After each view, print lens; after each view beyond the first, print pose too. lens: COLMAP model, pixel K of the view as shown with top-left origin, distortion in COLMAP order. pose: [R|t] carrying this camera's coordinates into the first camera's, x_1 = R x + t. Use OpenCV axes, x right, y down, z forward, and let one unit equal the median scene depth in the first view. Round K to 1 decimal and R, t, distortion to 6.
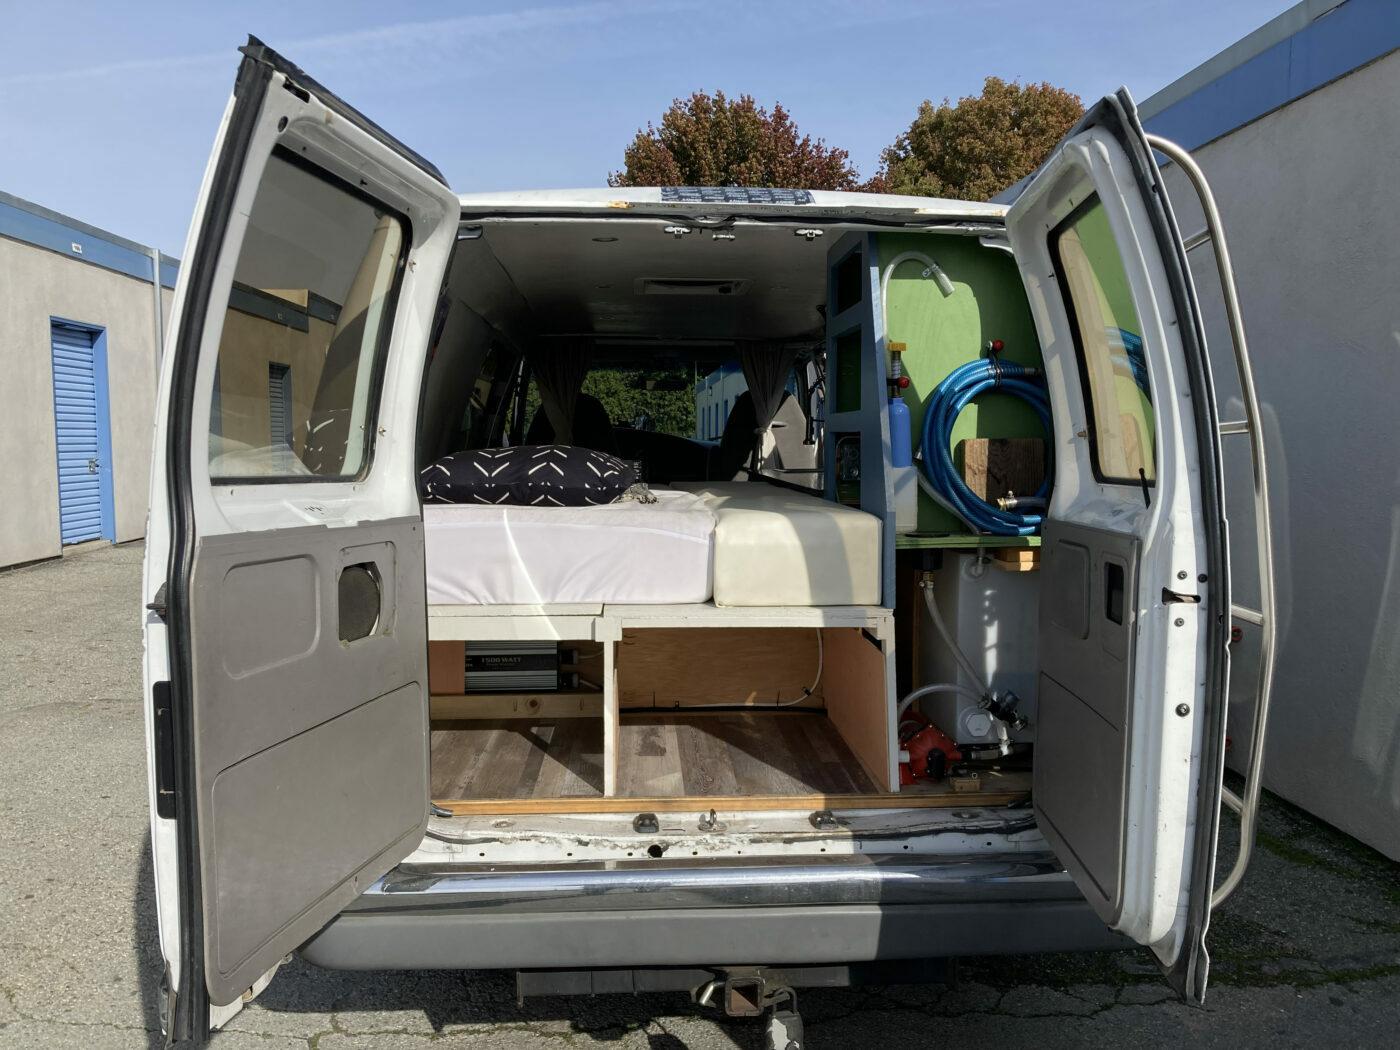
lens RADIAL K [[1173.1, 0, 702.2], [0, 1173.1, 547.1], [0, 0, 1]] dist [0.164837, -0.252600]
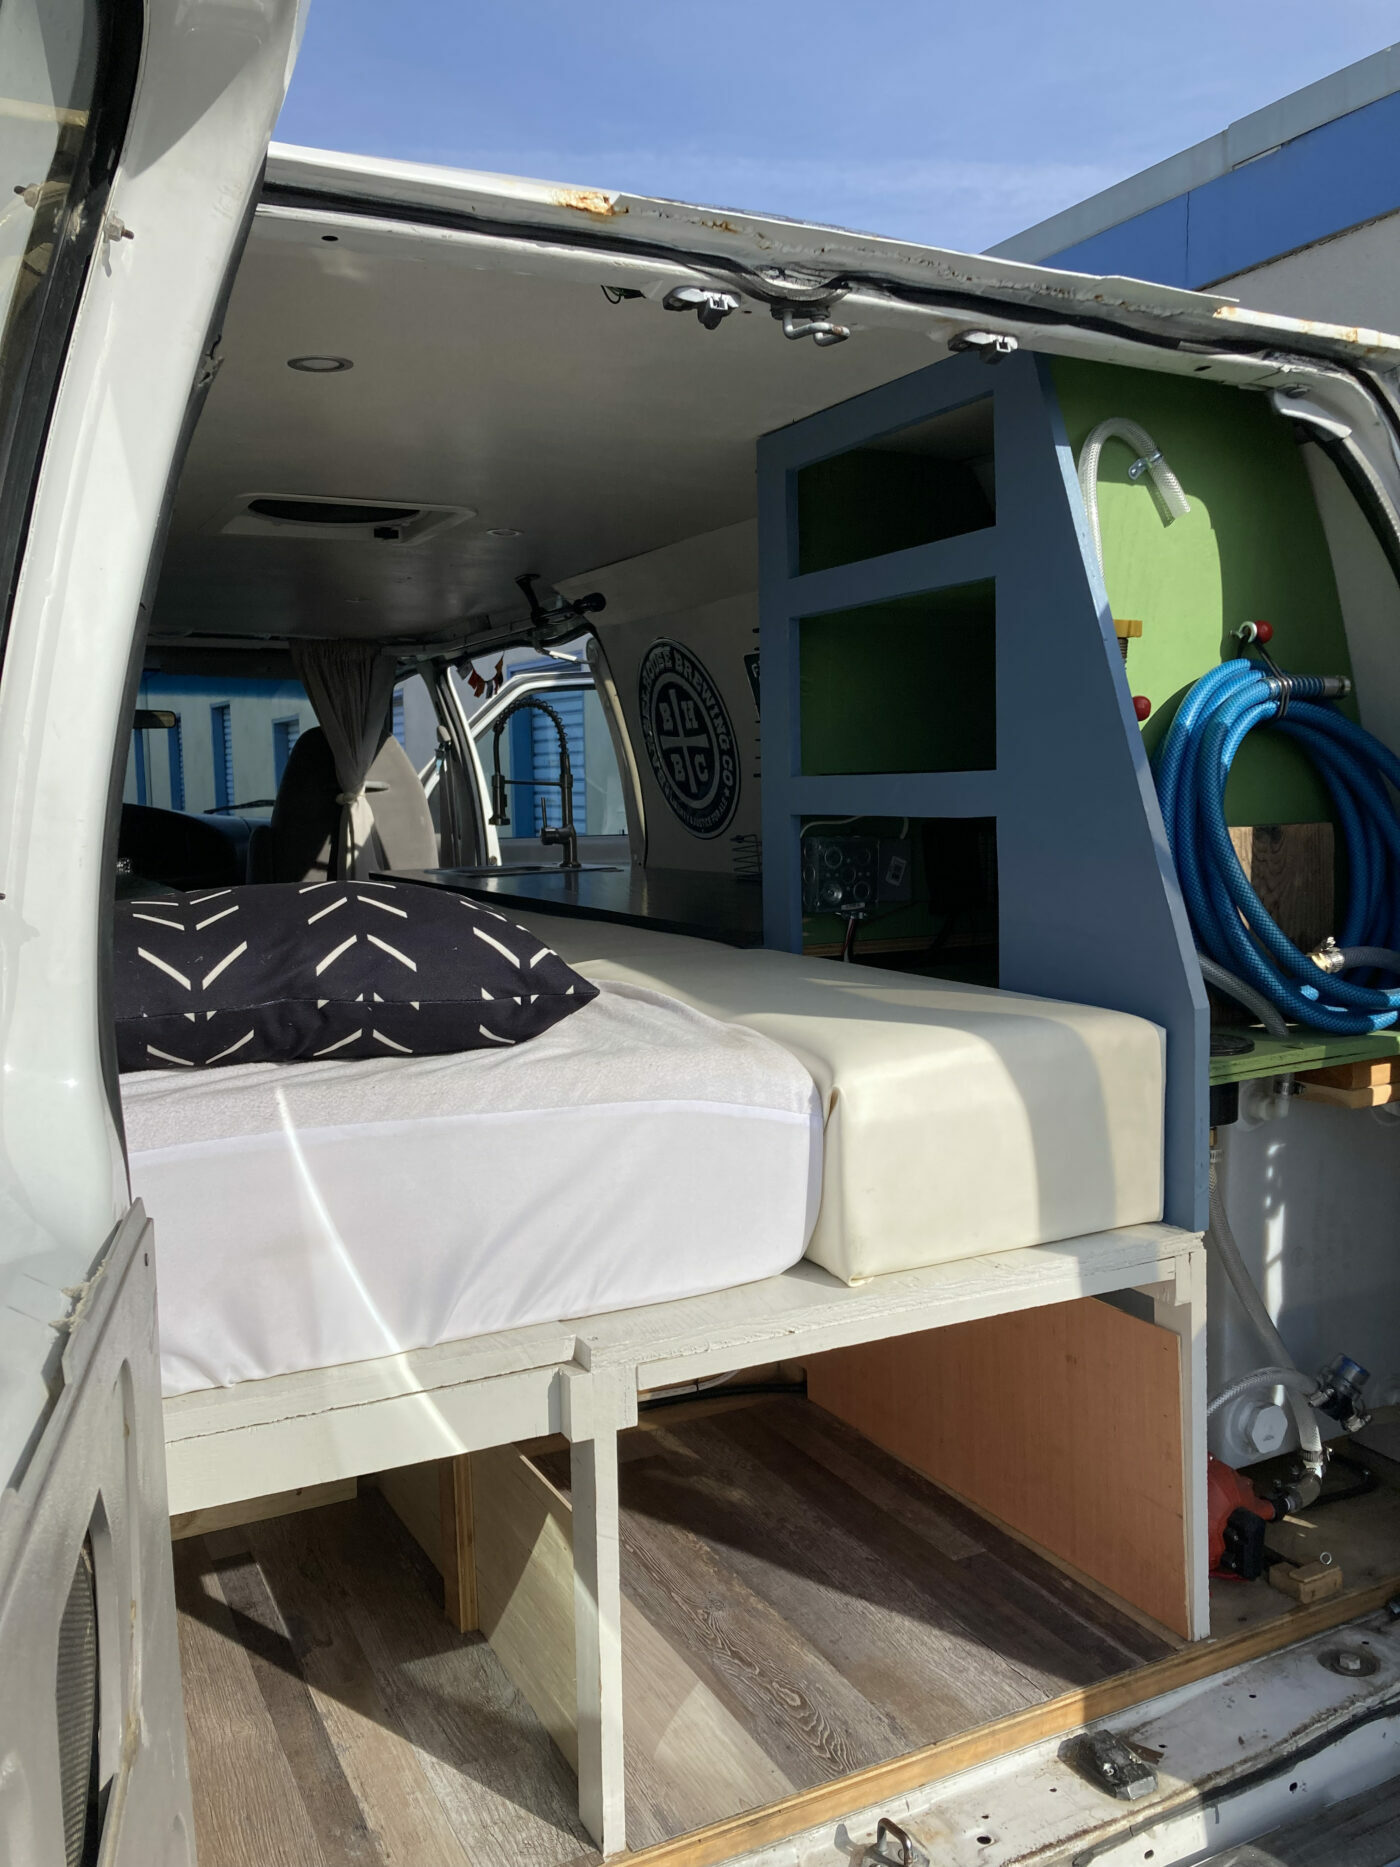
lens RADIAL K [[1556.1, 0, 693.9], [0, 1556.1, 941.8], [0, 0, 1]] dist [0.057720, -0.056372]
pose [[0.915647, -0.060691, 0.397377, -0.226354], [0.058772, 0.998126, 0.017019, -0.072438], [-0.397665, 0.007771, 0.917498, 0.534546]]
